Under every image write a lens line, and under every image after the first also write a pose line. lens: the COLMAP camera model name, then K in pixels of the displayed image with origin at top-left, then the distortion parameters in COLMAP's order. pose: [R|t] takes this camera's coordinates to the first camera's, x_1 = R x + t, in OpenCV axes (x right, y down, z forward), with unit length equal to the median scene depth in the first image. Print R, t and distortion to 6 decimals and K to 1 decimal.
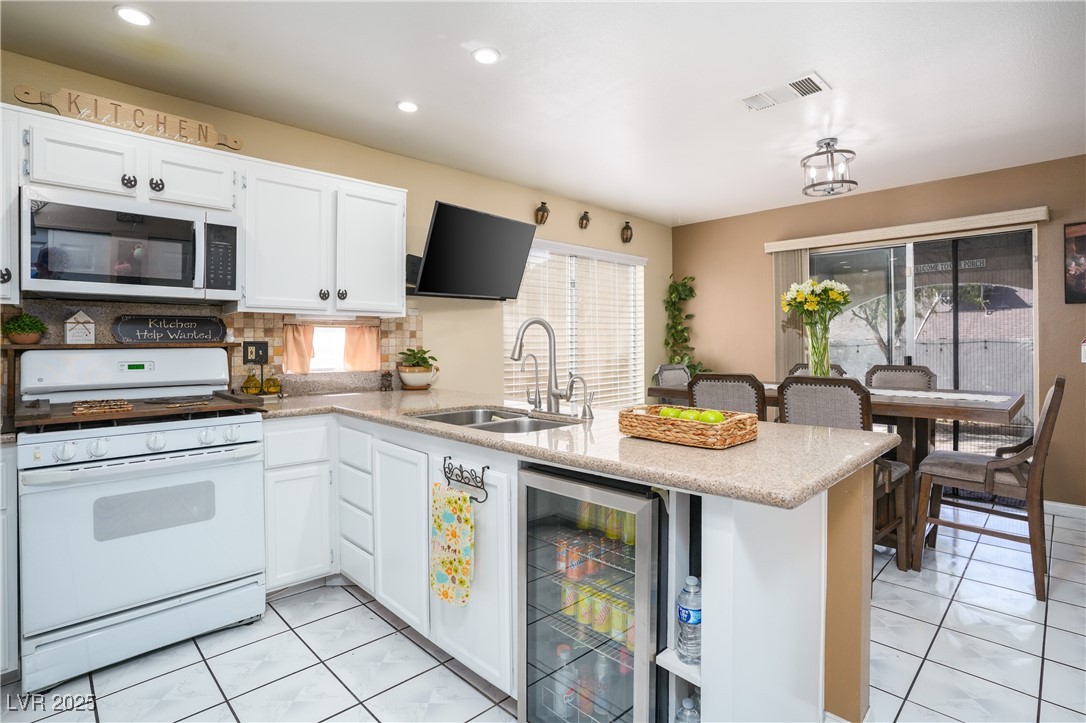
lens RADIAL K [[535.4, 0, 539.0], [0, 535.4, 348.6], [0, 0, 1]] dist [-0.058884, 0.018532]
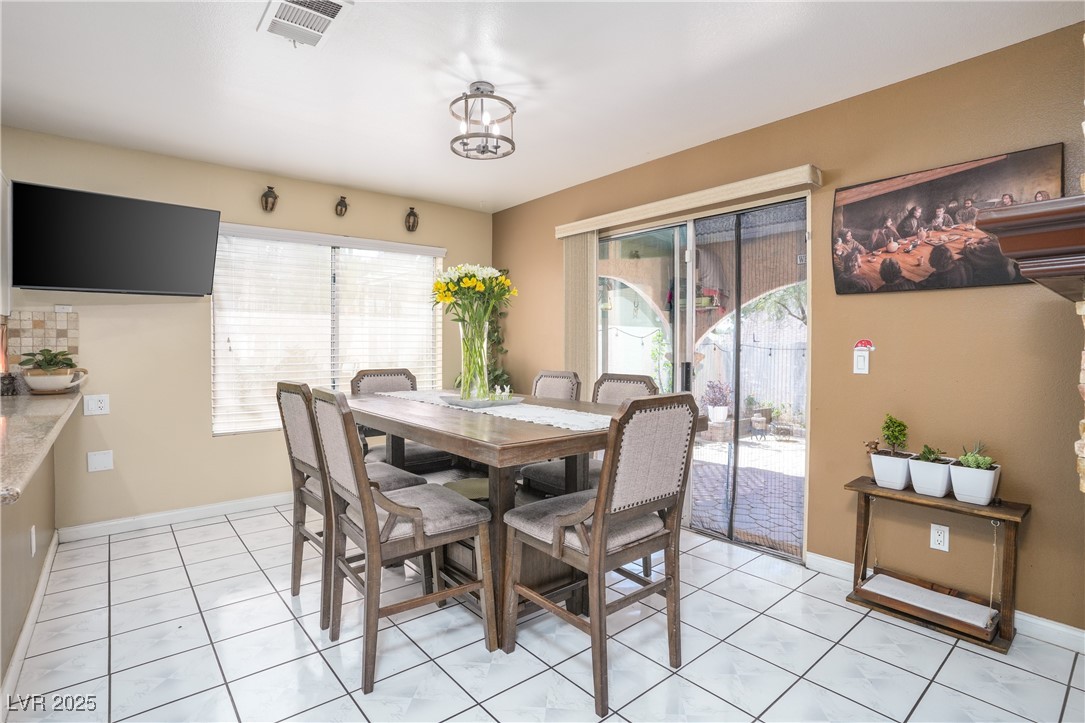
lens RADIAL K [[534.9, 0, 523.0], [0, 534.9, 351.7], [0, 0, 1]] dist [-0.058884, 0.018532]
pose [[0.996522, 0.006419, -0.083084, 0.807229], [-0.006025, 0.999969, 0.004990, -0.006186], [0.083114, -0.004472, 0.996530, 0.250222]]
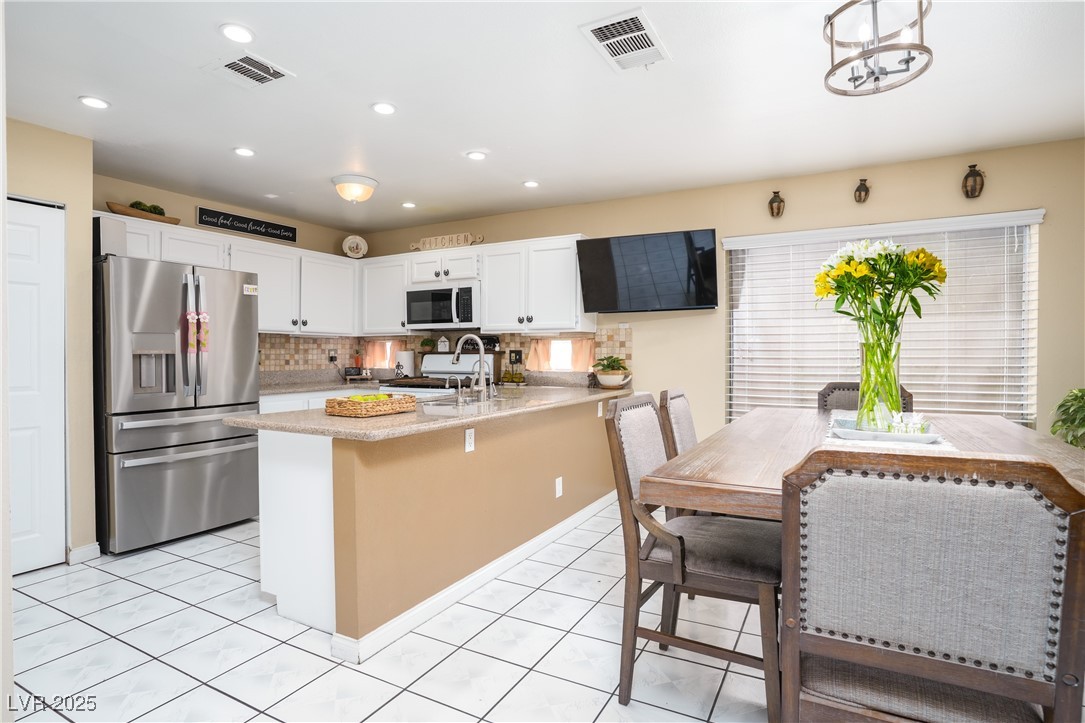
lens RADIAL K [[550.7, 0, 572.1], [0, 550.7, 356.2], [0, 0, 1]] dist [-0.056683, 0.006283]
pose [[0.329527, 0.009582, -0.944097, 1.185382], [-0.010405, 0.999925, 0.006517, -0.008471], [0.944089, 0.007676, 0.329602, 0.627353]]
